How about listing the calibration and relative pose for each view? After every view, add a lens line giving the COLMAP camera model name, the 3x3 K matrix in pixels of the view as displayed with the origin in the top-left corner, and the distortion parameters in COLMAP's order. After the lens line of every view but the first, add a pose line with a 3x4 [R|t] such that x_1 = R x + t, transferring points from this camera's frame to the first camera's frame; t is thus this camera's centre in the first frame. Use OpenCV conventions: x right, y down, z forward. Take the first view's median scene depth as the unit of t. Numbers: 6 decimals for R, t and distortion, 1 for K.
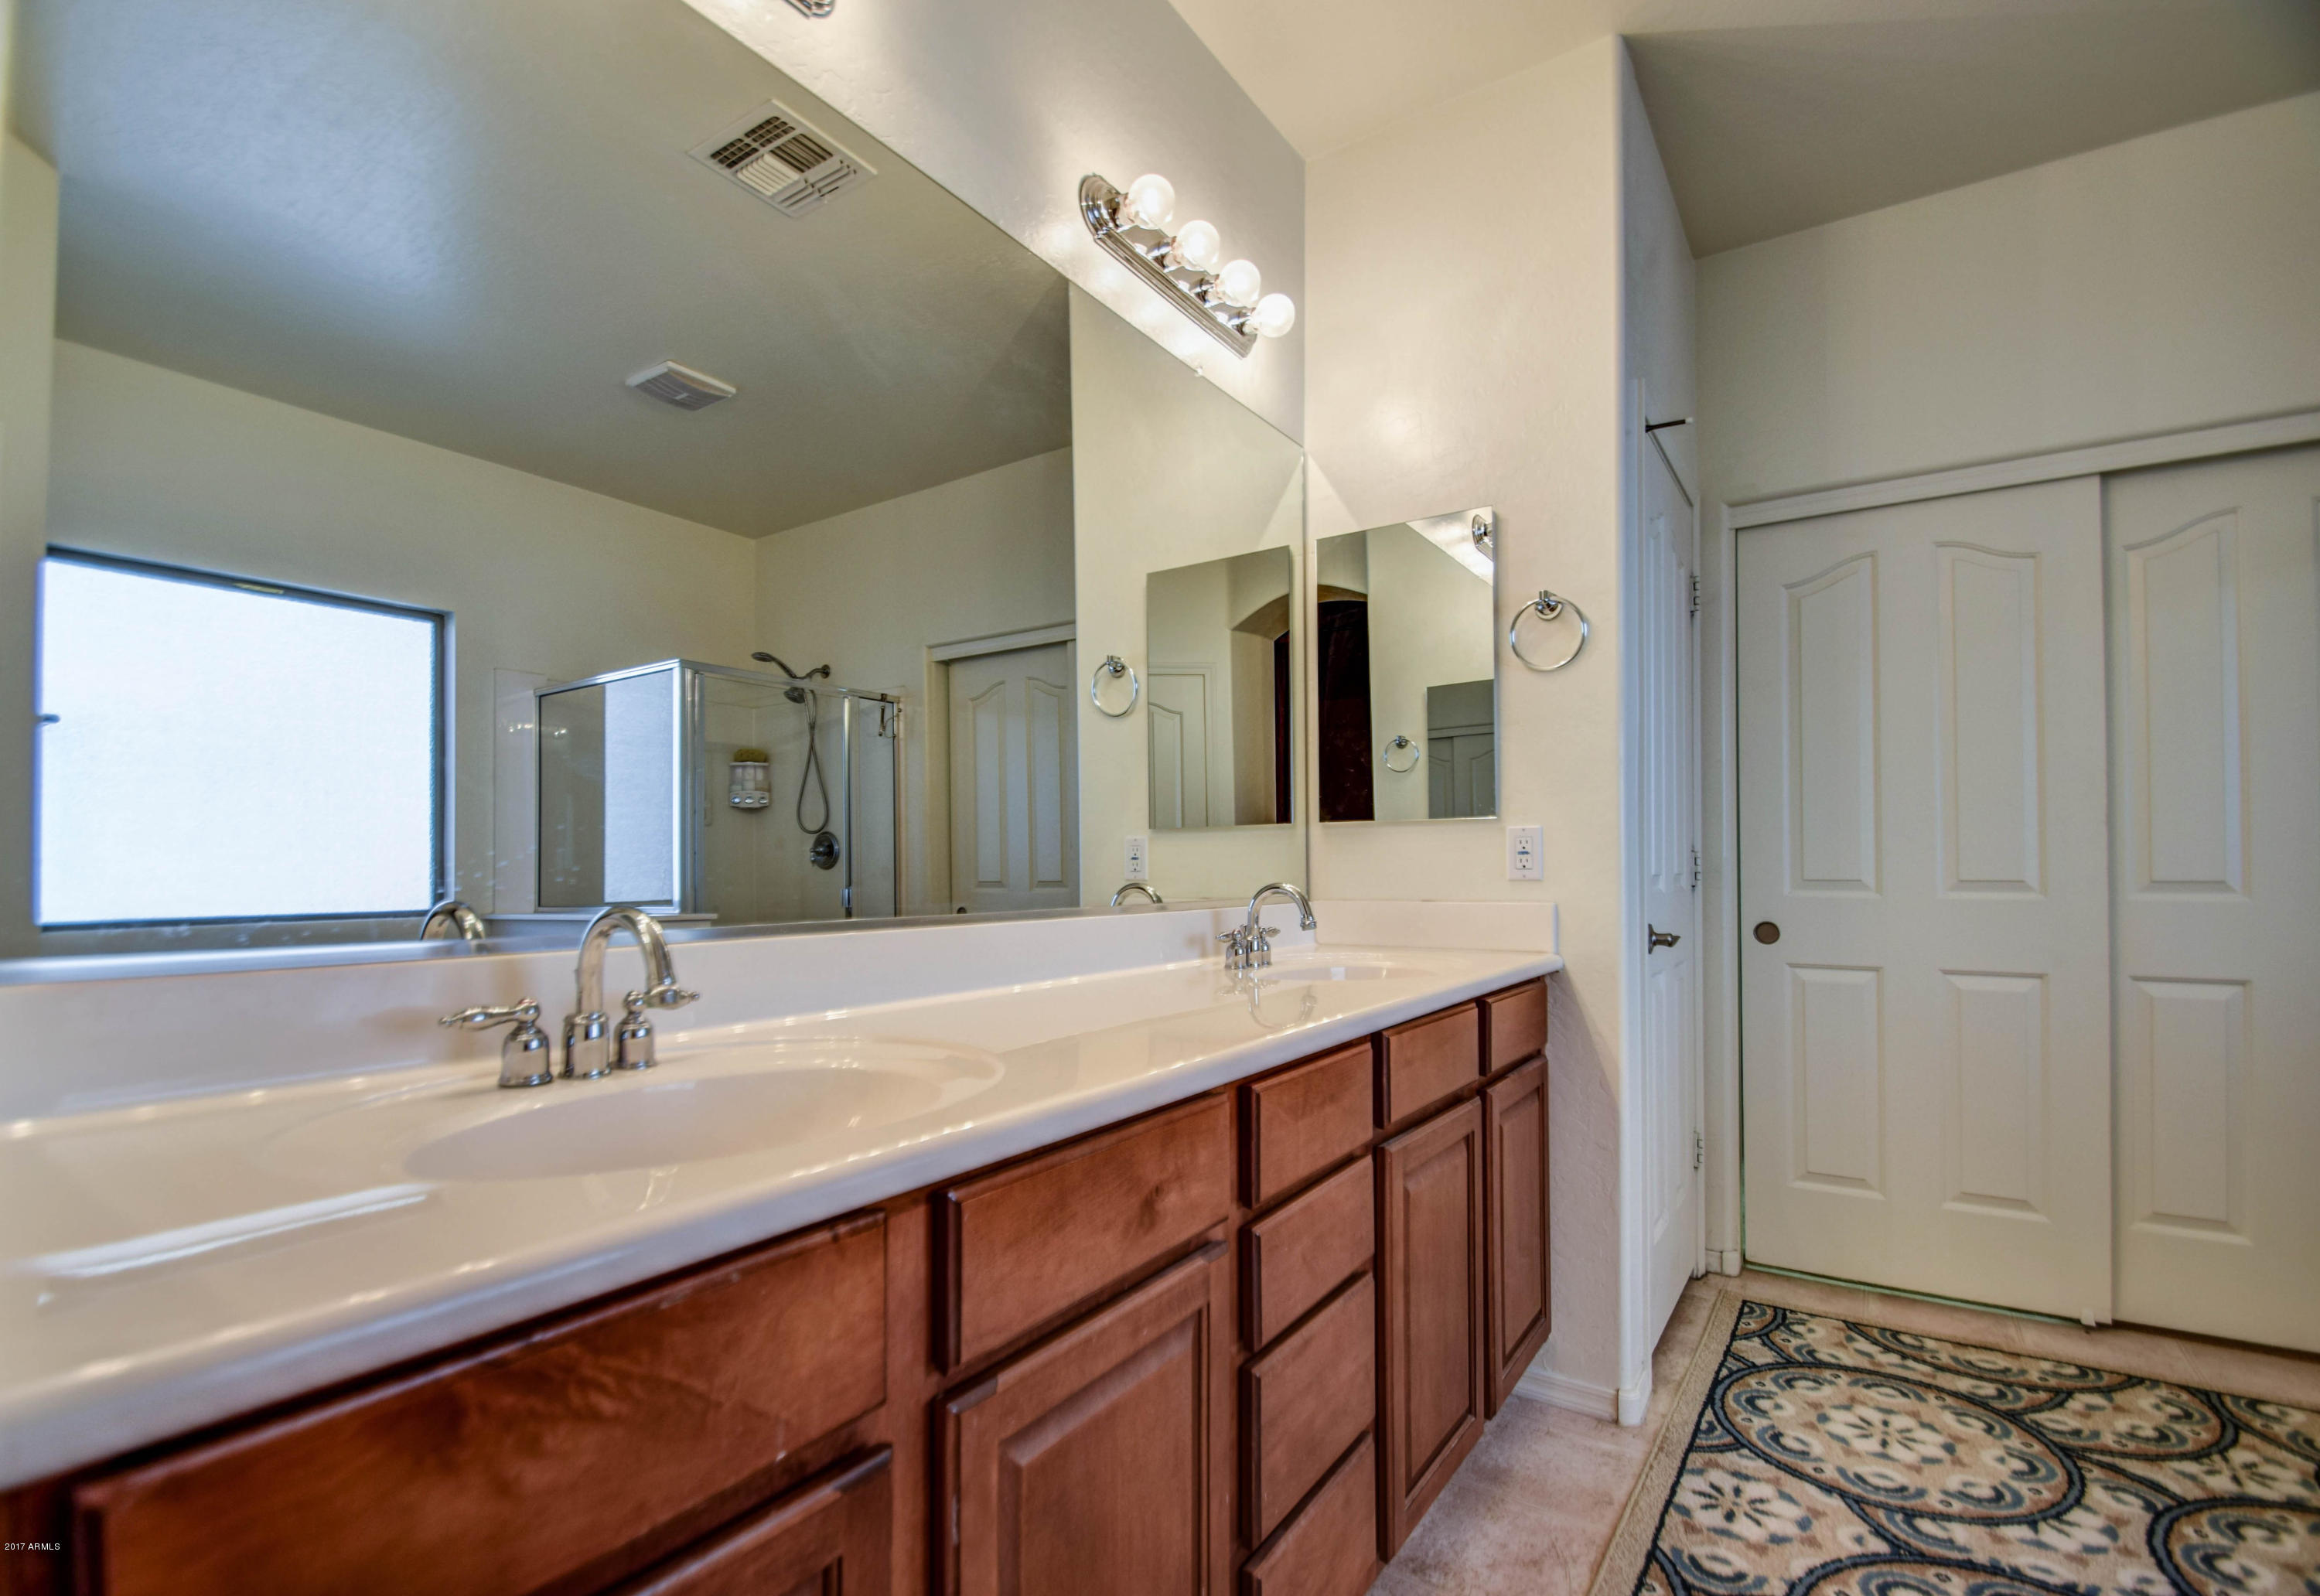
lens RADIAL K [[1048.5, 0, 1155.3], [0, 1048.5, 851.3], [0, 0, 1]] dist [0.014559, -0.015335]
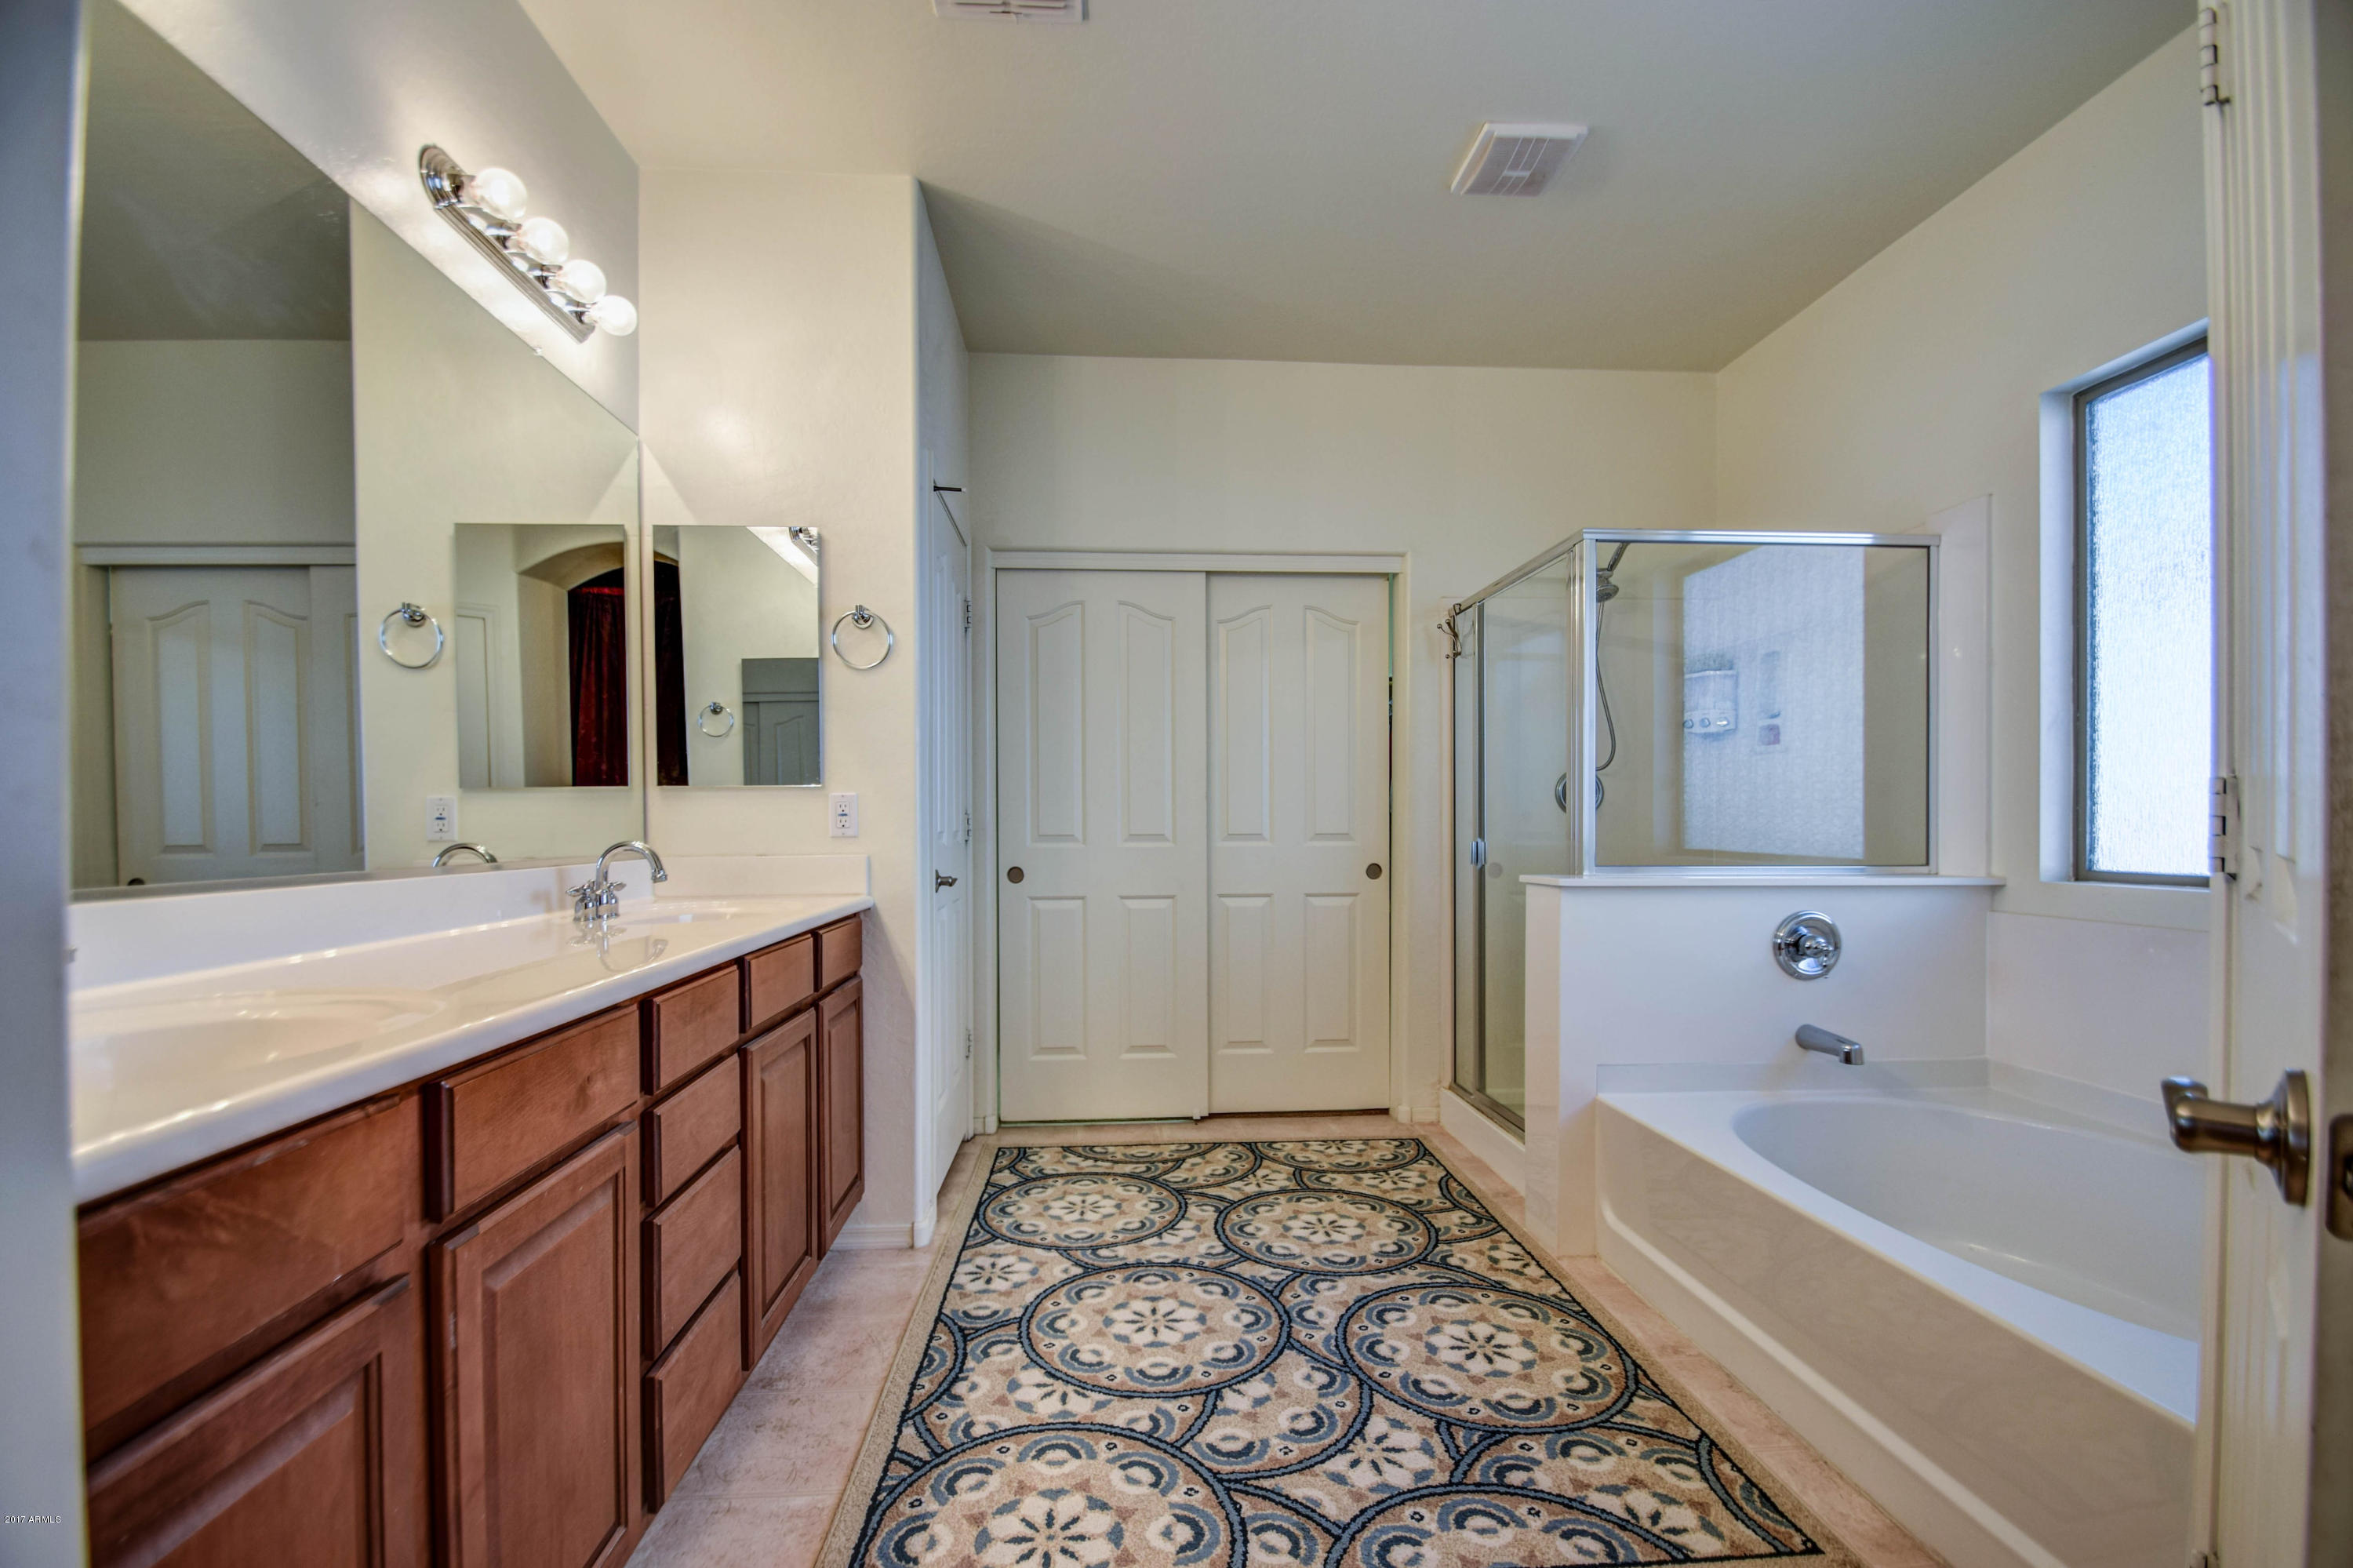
lens RADIAL K [[1032.8, 0, 1172.9], [0, 1032.8, 830.0], [0, 0, 1]] dist [0.011756, -0.015512]
pose [[0.782573, -0.004821, 0.622540, -0.121259], [-0.006679, 0.999847, 0.016139, -0.003466], [-0.622523, -0.016788, 0.782422, -0.229466]]
